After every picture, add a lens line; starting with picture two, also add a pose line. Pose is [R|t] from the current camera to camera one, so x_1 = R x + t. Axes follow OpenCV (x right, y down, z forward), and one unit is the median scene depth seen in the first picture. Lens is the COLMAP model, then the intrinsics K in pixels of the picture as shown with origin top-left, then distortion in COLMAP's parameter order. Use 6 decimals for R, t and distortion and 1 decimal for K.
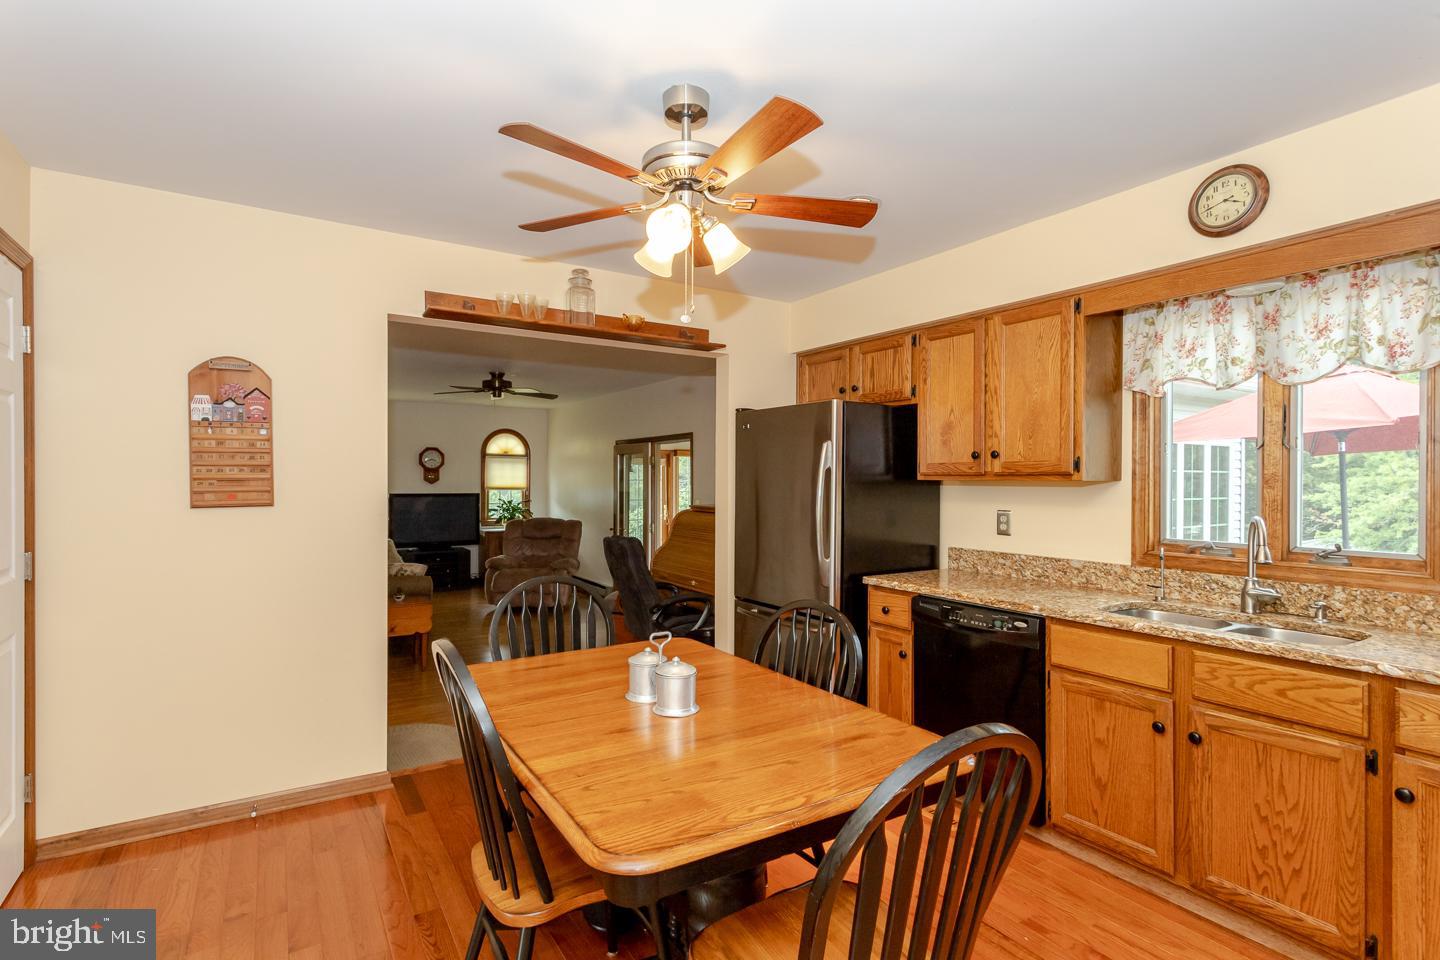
lens RADIAL K [[695.4, 0, 709.3], [0, 695.4, 481.0], [0, 0, 1]] dist [0.015486, 0.001984]
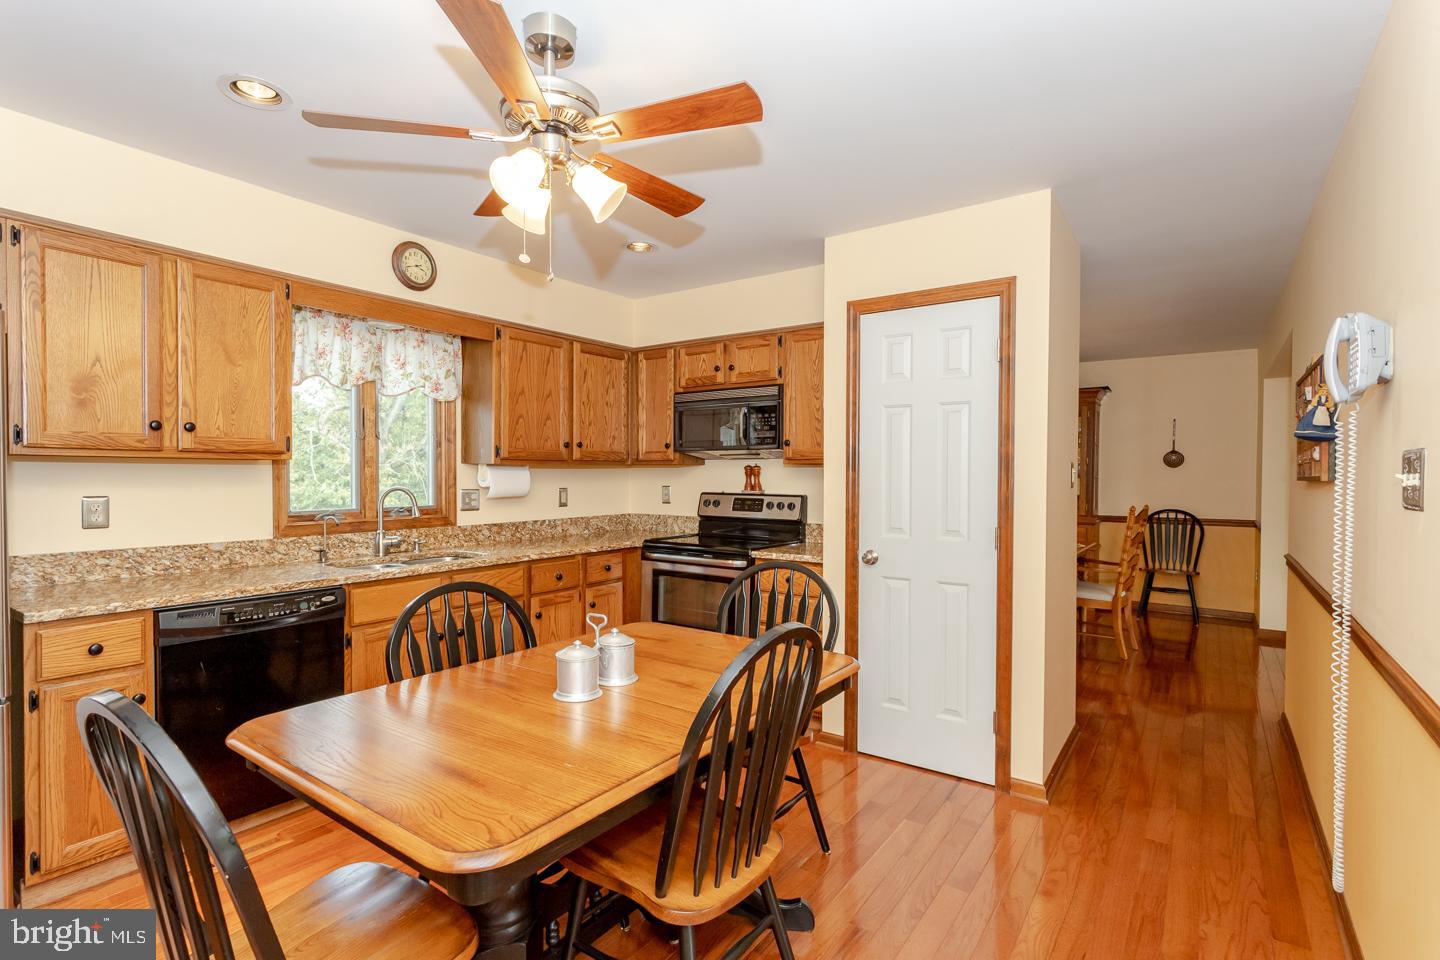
lens RADIAL K [[695.4, 0, 713.1], [0, 695.4, 479.2], [0, 0, 1]] dist [0.015486, 0.001984]
pose [[-0.370796, -0.012291, 0.928633, -0.789470], [-0.003630, 0.999924, 0.011786, 0.016340], [-0.928707, 0.001000, -0.370812, 0.934601]]
